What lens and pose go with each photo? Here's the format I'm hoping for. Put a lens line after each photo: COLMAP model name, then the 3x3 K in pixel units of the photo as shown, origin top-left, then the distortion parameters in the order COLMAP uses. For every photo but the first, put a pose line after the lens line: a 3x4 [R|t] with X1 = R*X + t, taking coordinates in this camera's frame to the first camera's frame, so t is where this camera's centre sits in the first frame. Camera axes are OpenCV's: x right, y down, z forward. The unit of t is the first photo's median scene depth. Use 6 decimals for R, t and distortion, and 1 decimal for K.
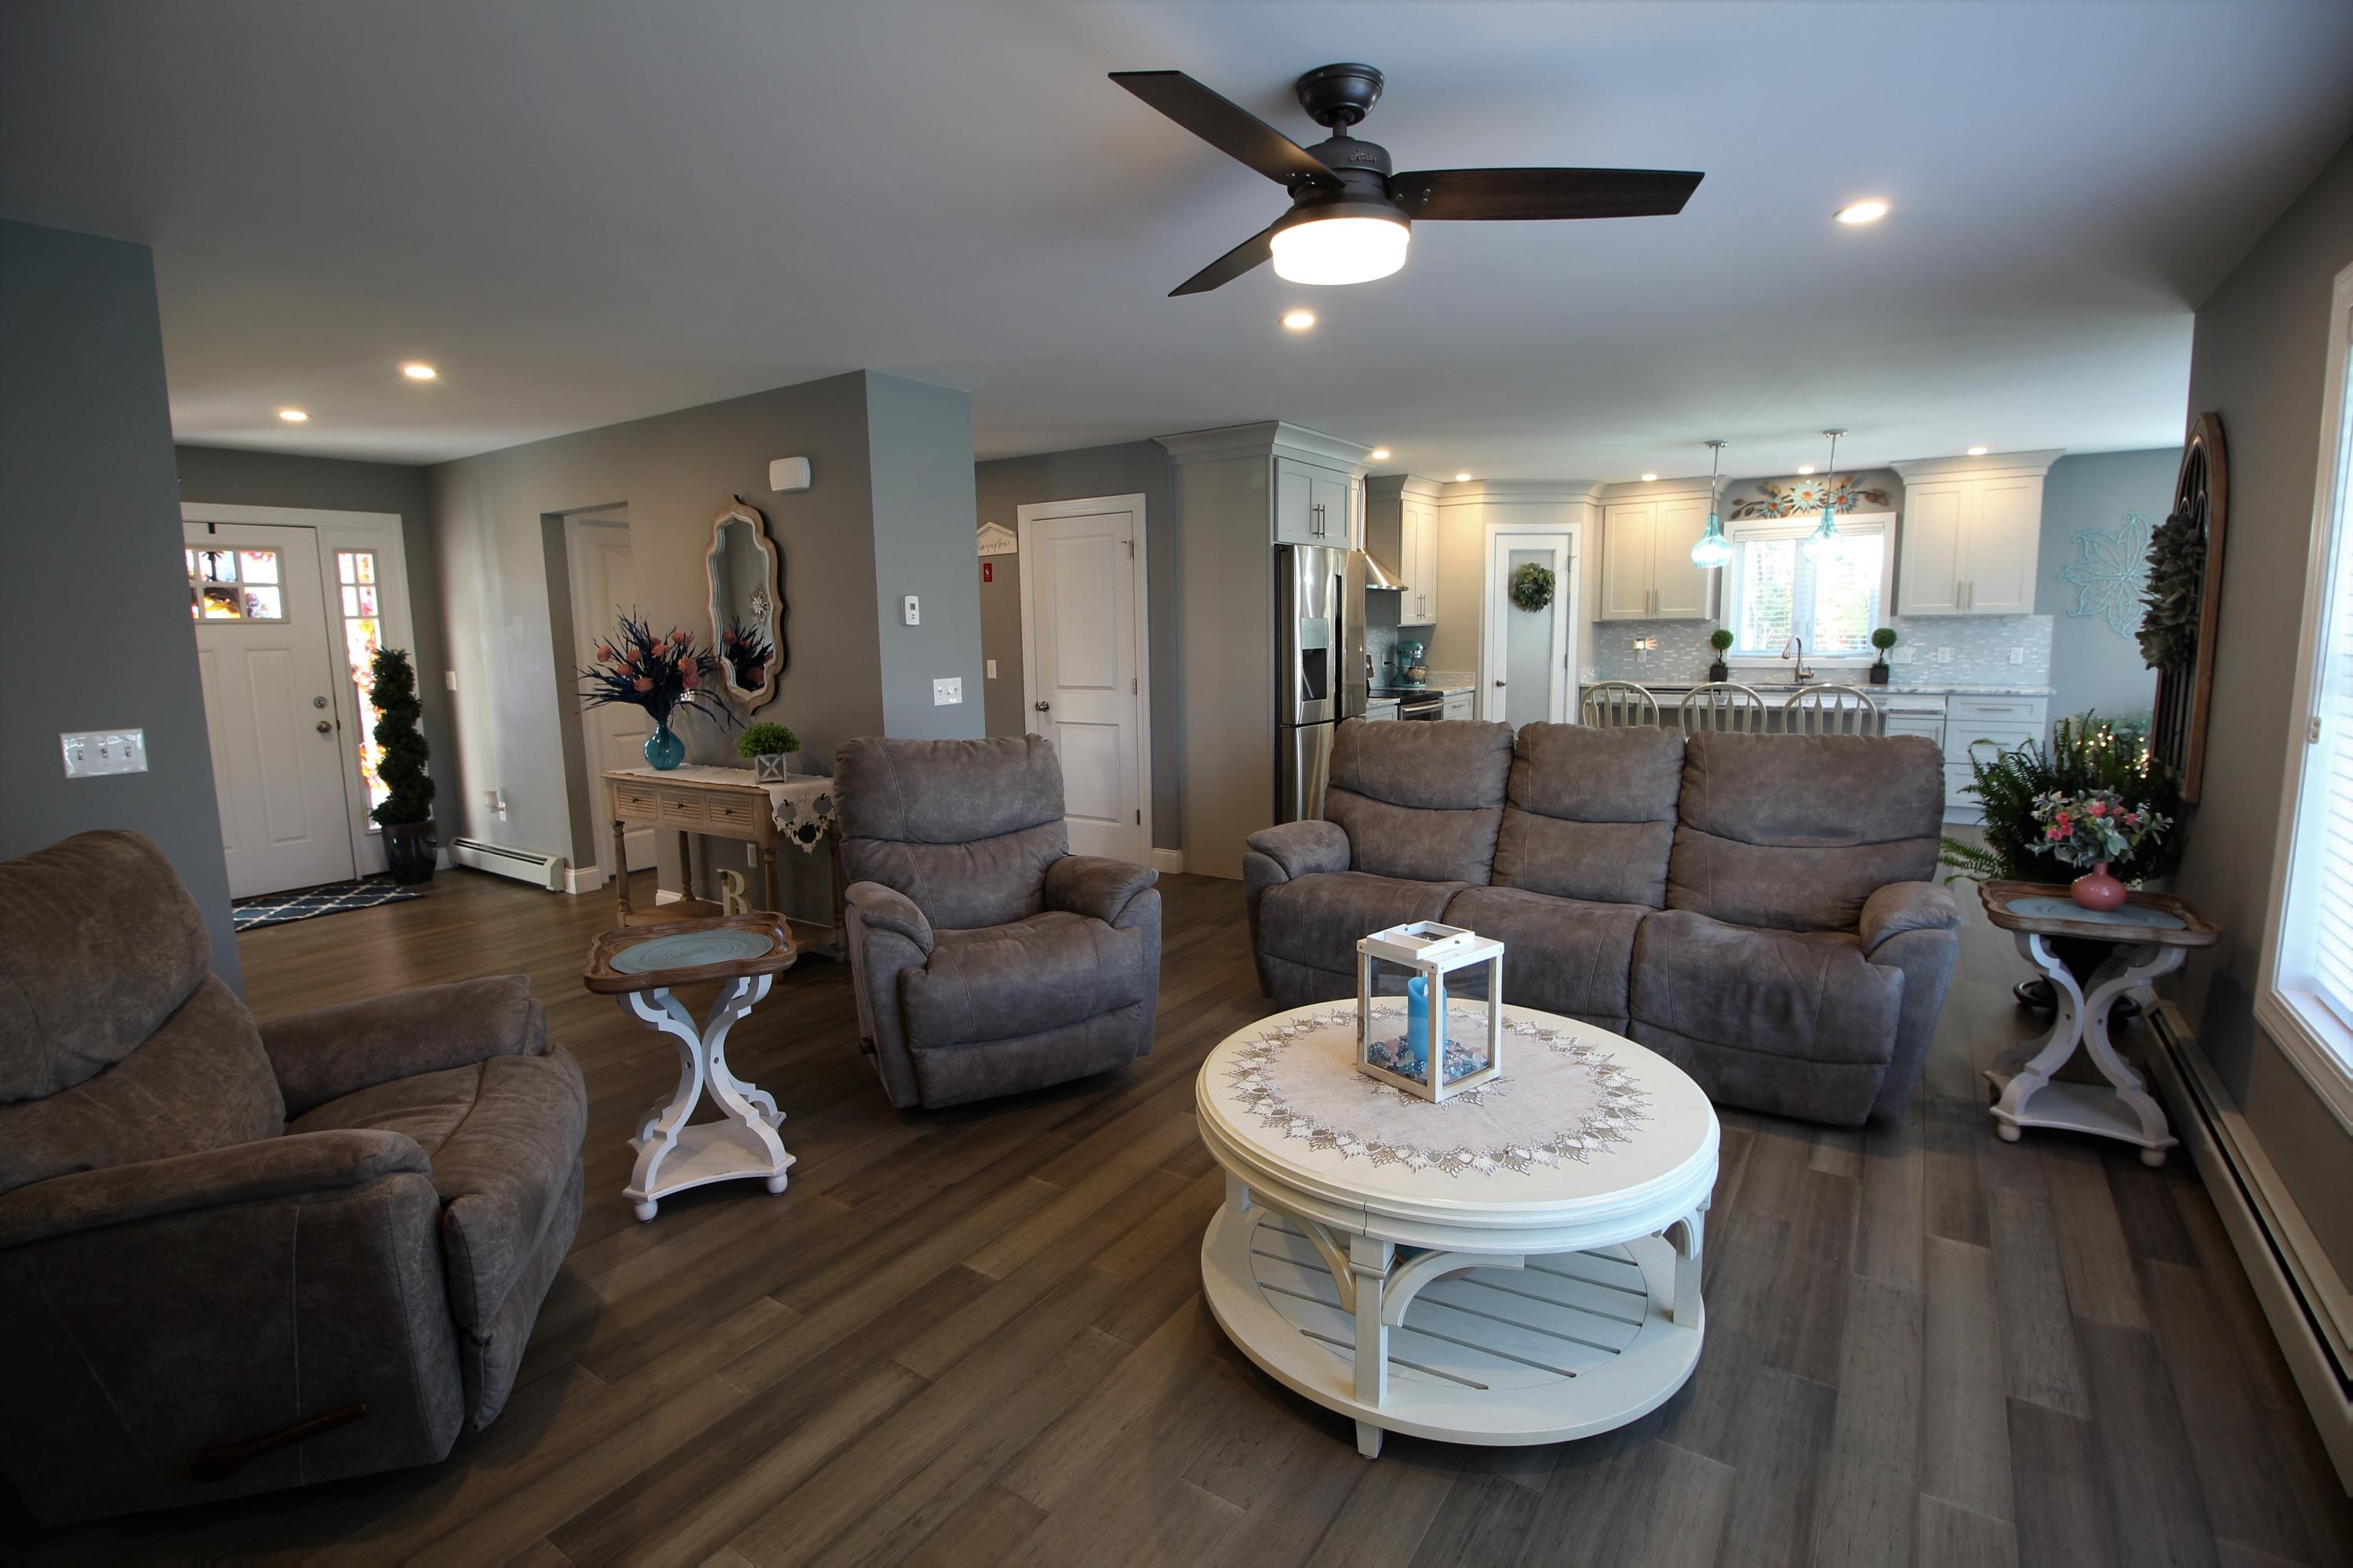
lens RADIAL K [[1092.9, 0, 1172.0], [0, 1092.9, 771.7], [0, 0, 1]] dist [-0.006325, -0.008502]
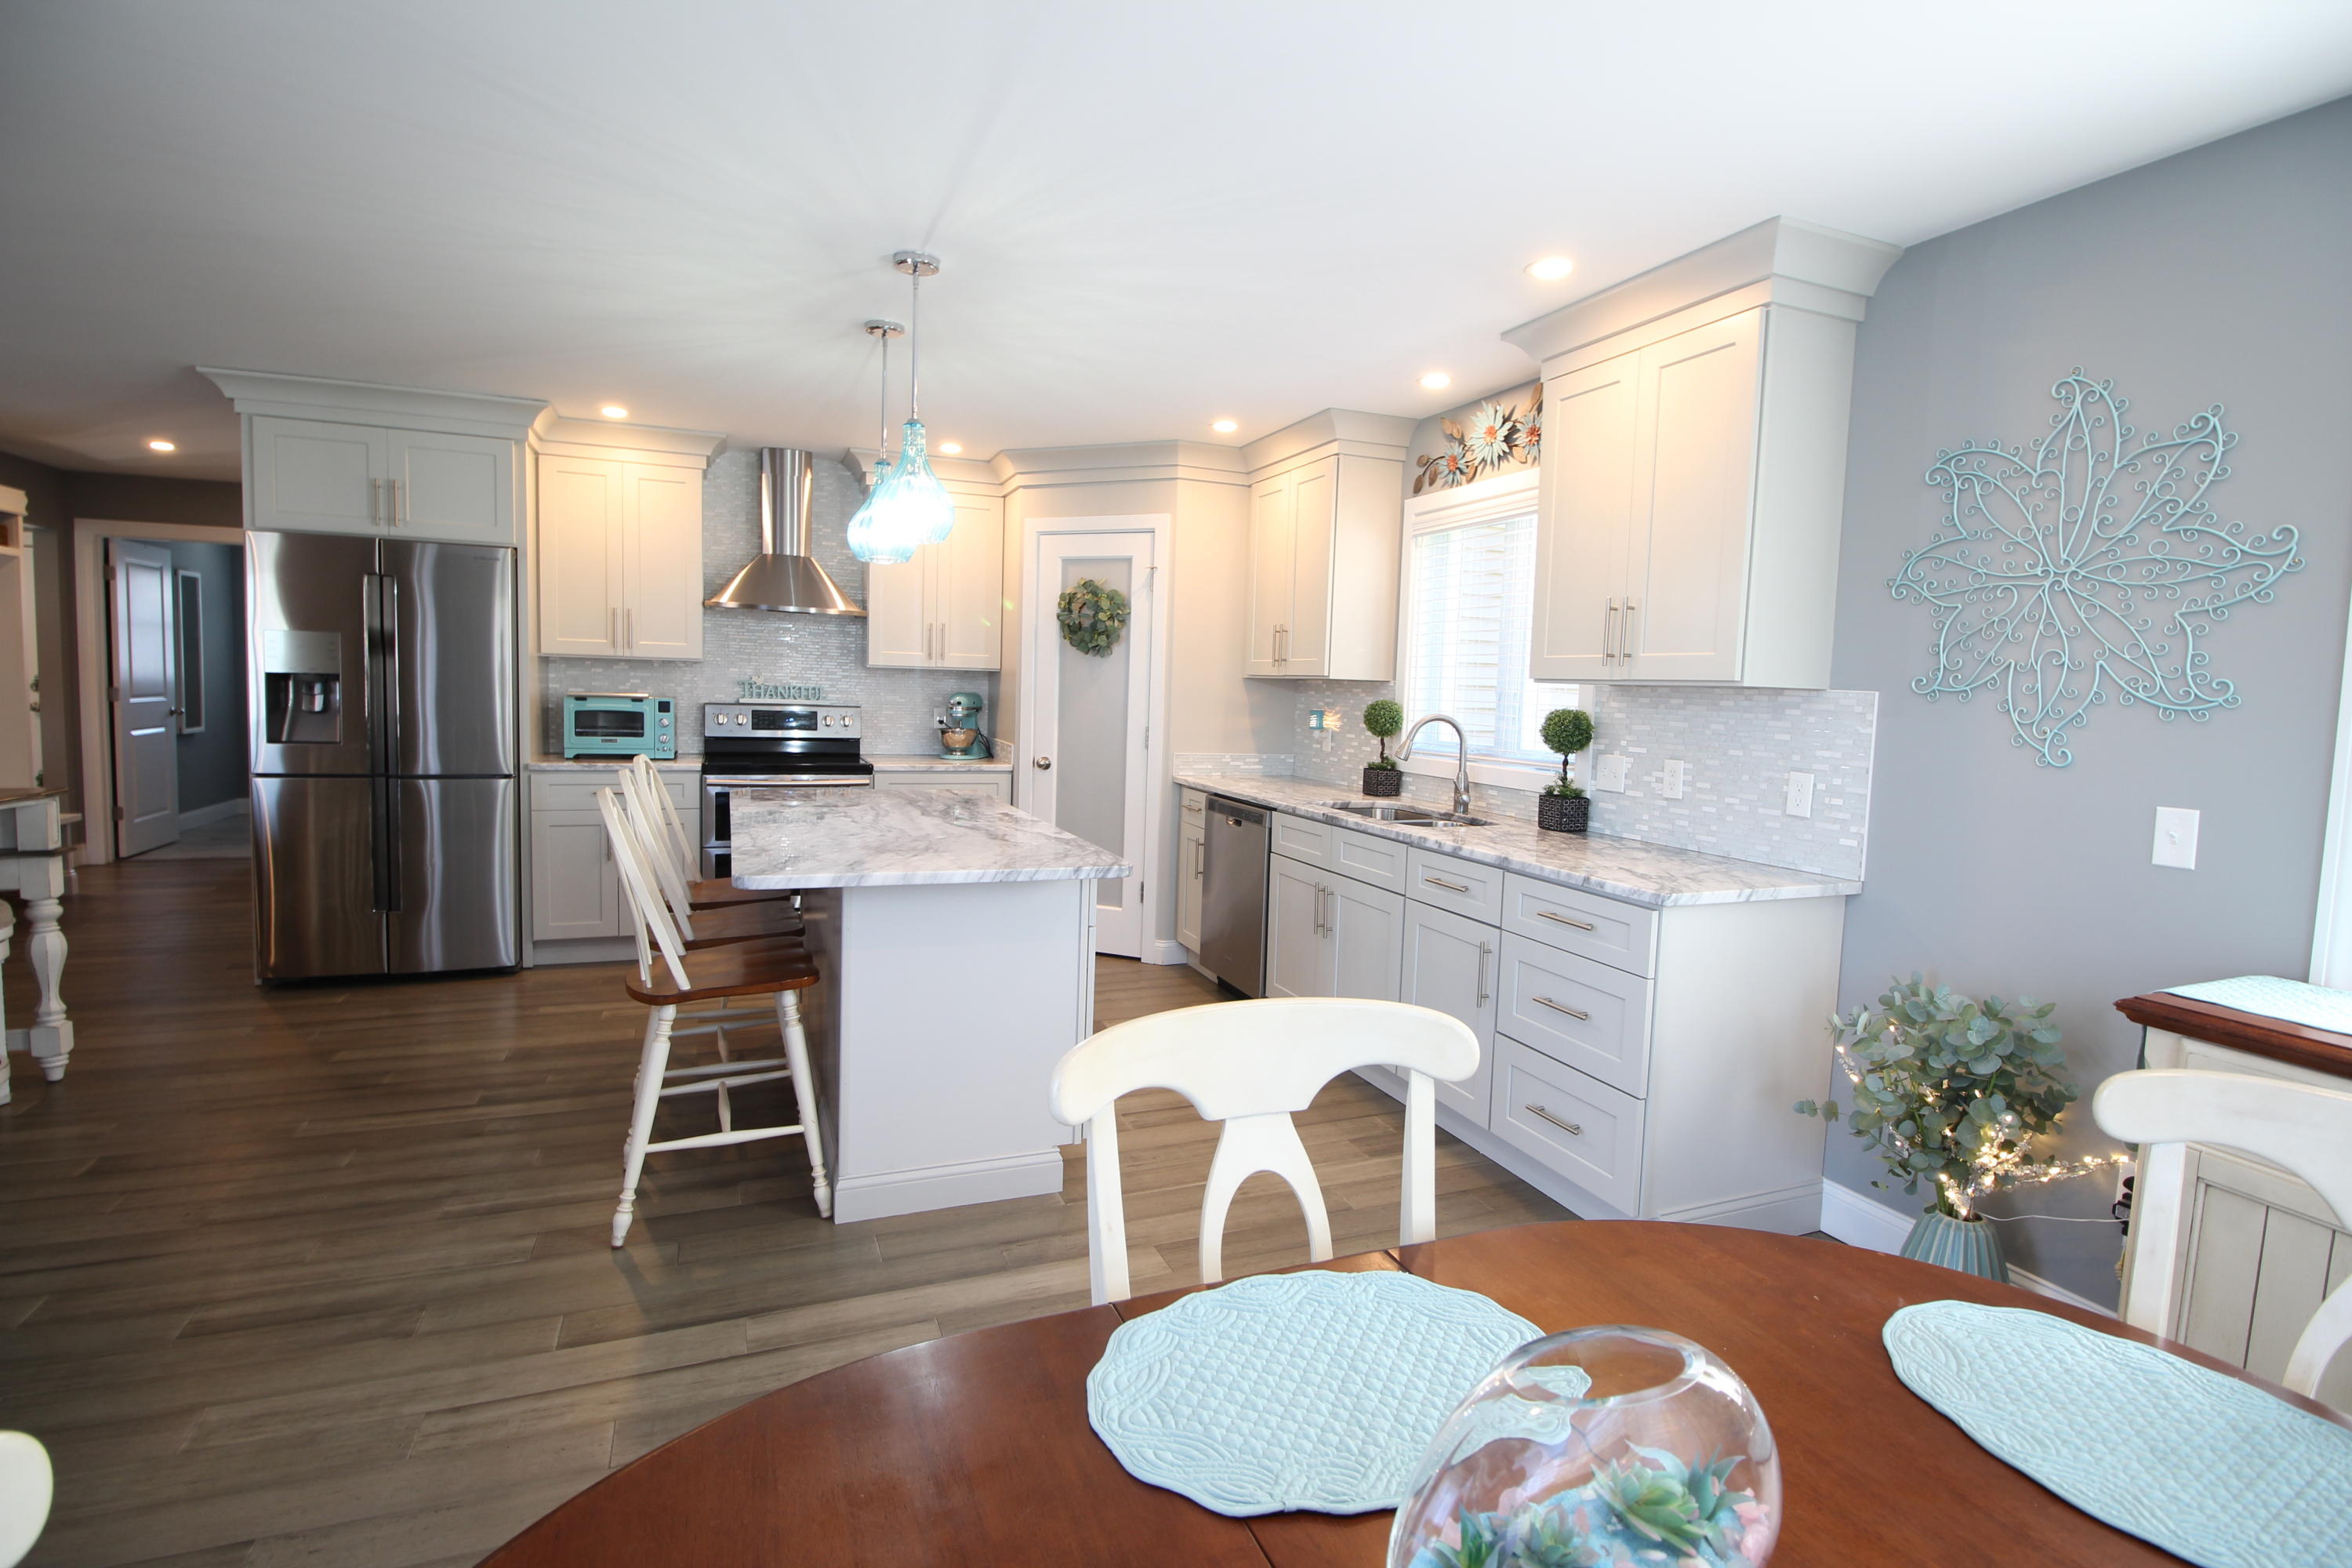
lens RADIAL K [[1092.4, 0, 1172.5], [0, 1092.4, 772.8], [0, 0, 1]] dist [-0.006325, -0.008502]
pose [[0.835751, 0.090223, -0.541646, 0.983062], [-0.120747, 0.992461, -0.020995, -0.098402], [0.535668, 0.082949, 0.840345, 0.689009]]
